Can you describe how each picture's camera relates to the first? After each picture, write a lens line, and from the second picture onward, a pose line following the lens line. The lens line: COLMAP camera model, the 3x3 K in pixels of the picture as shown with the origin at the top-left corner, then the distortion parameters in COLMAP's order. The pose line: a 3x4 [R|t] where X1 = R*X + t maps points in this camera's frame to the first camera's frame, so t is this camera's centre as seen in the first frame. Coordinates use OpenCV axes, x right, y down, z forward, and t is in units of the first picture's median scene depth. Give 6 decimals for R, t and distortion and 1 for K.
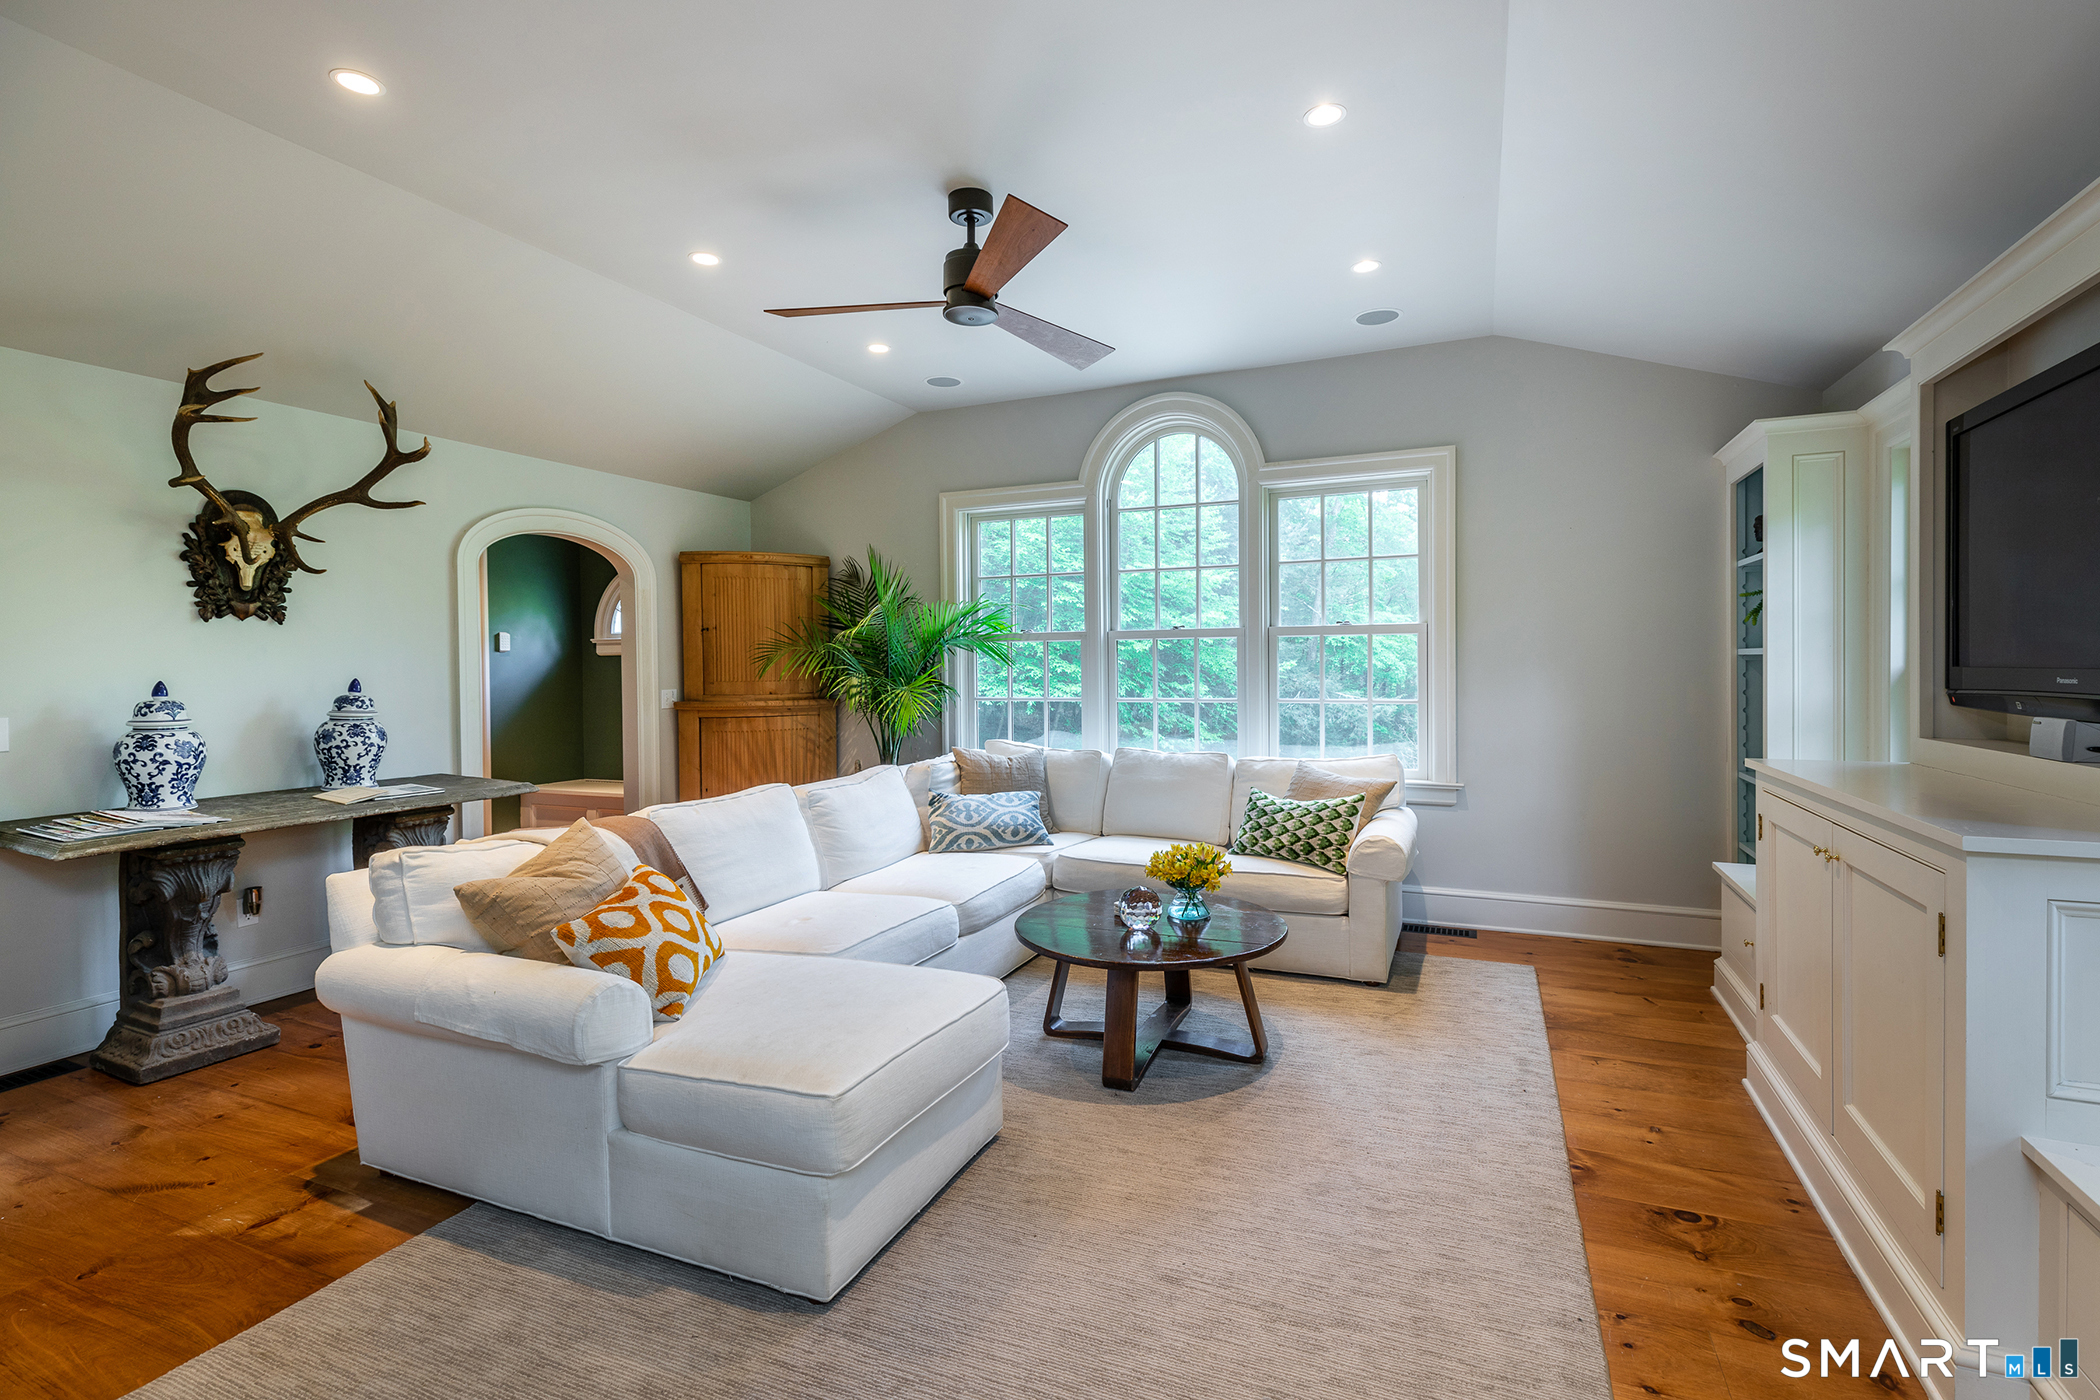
lens RADIAL K [[956.4, 0, 1064.2], [0, 956.4, 689.9], [0, 0, 1]] dist [0.031802, -0.012057]
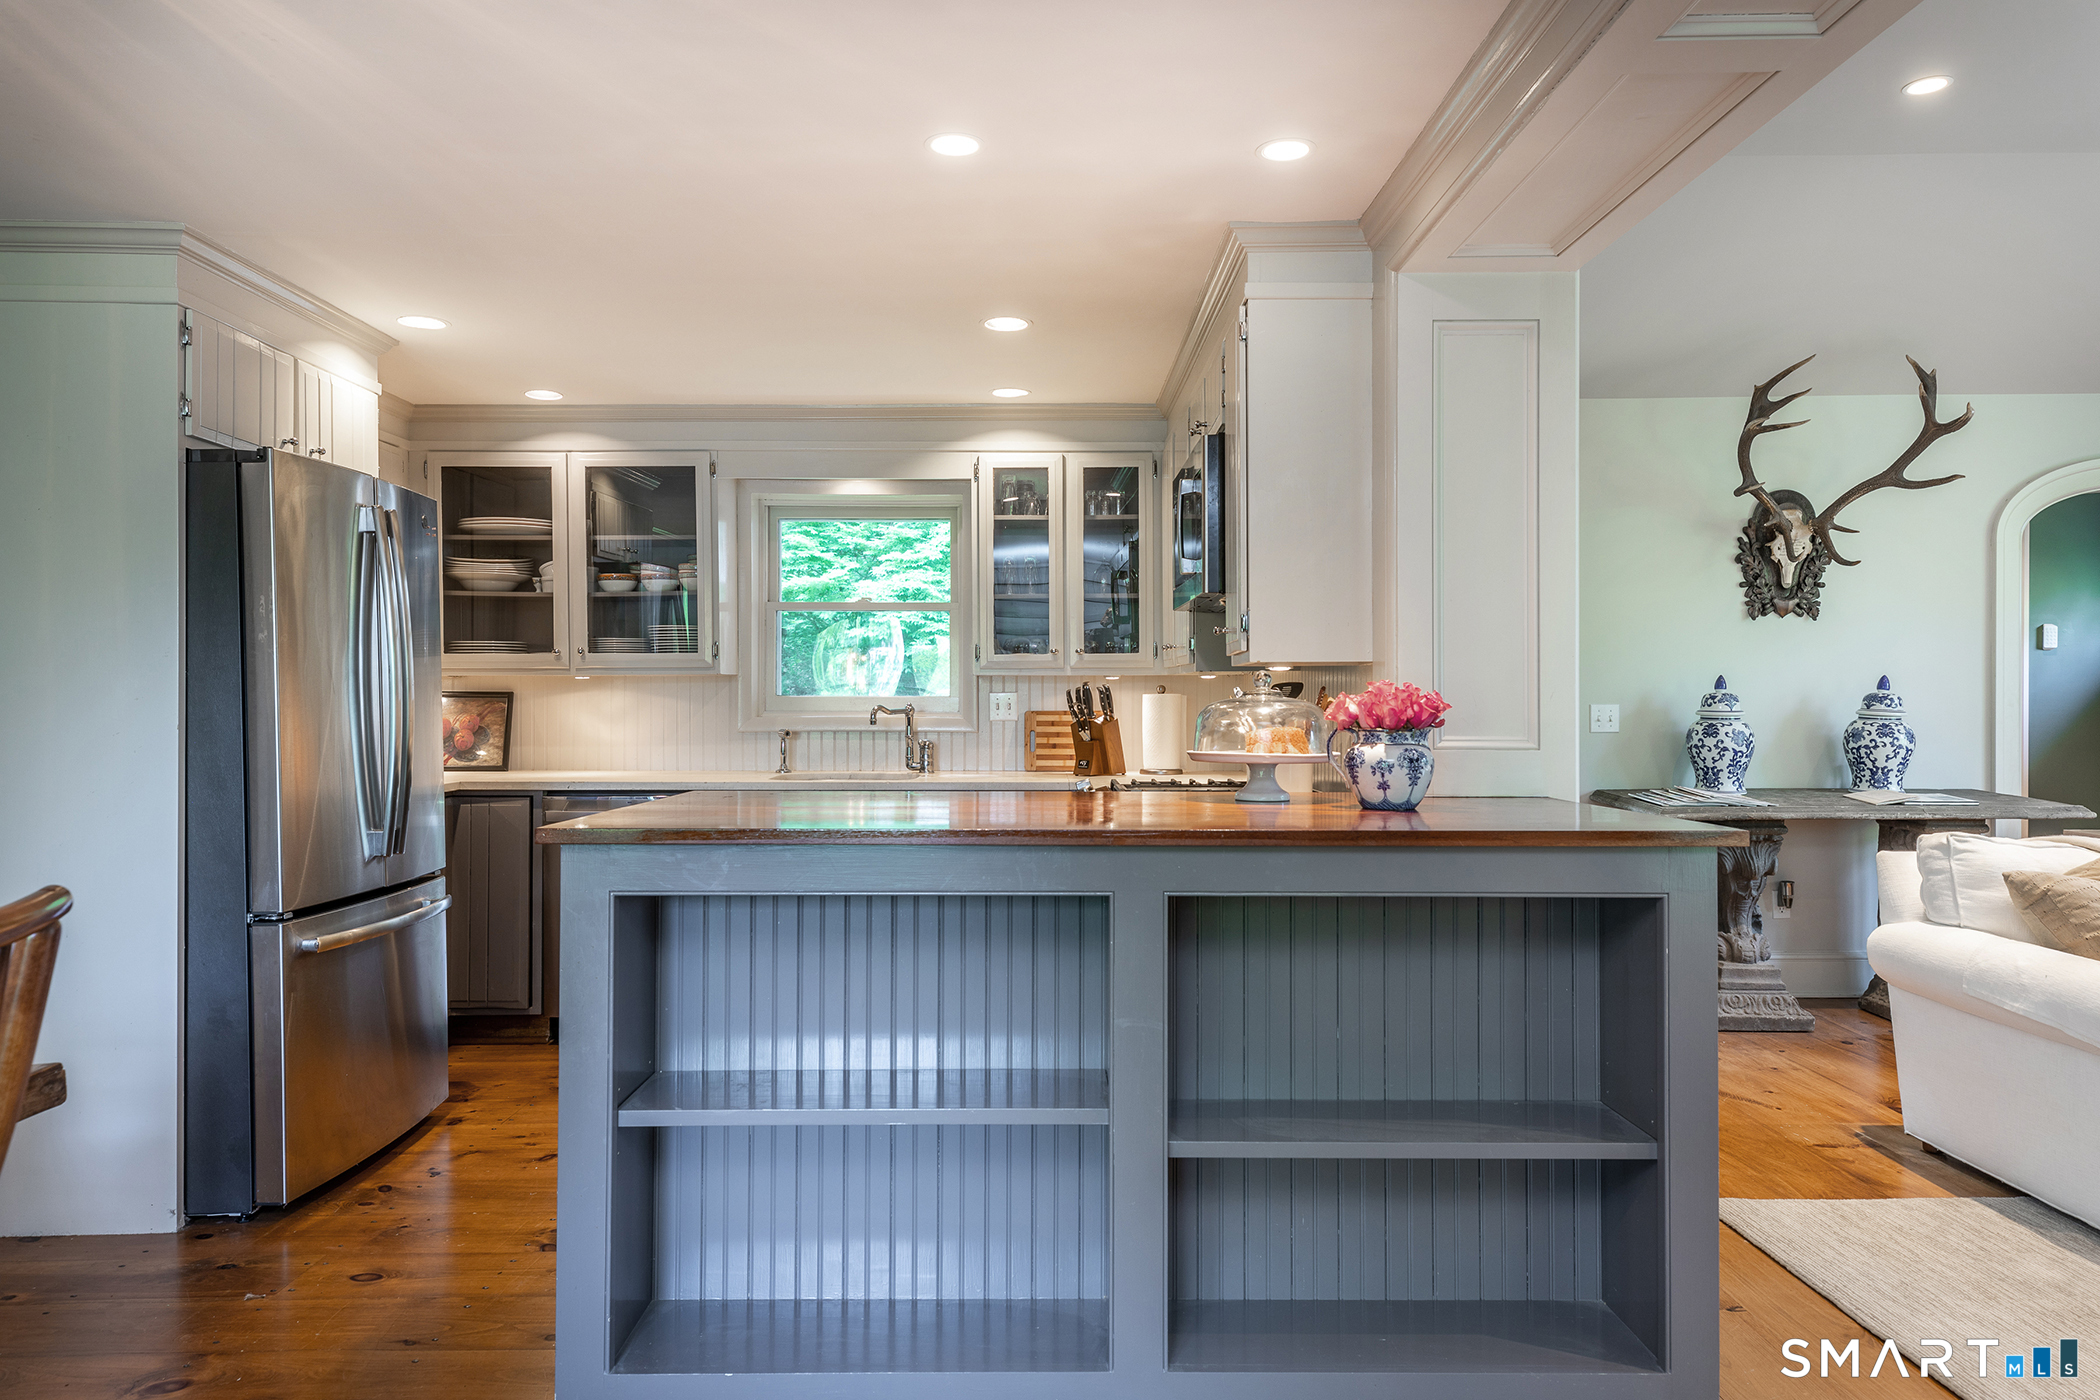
lens RADIAL K [[1391.4, 0, 1050.0], [0, 1391.4, 700.0], [0, 0, 1]] dist [0.039572, -0.038346]
pose [[0.419440, 0.009318, -0.907735, 0.179825], [-0.024191, 0.999707, -0.000915, 0.037891], [0.907461, 0.022343, 0.419542, -0.336012]]
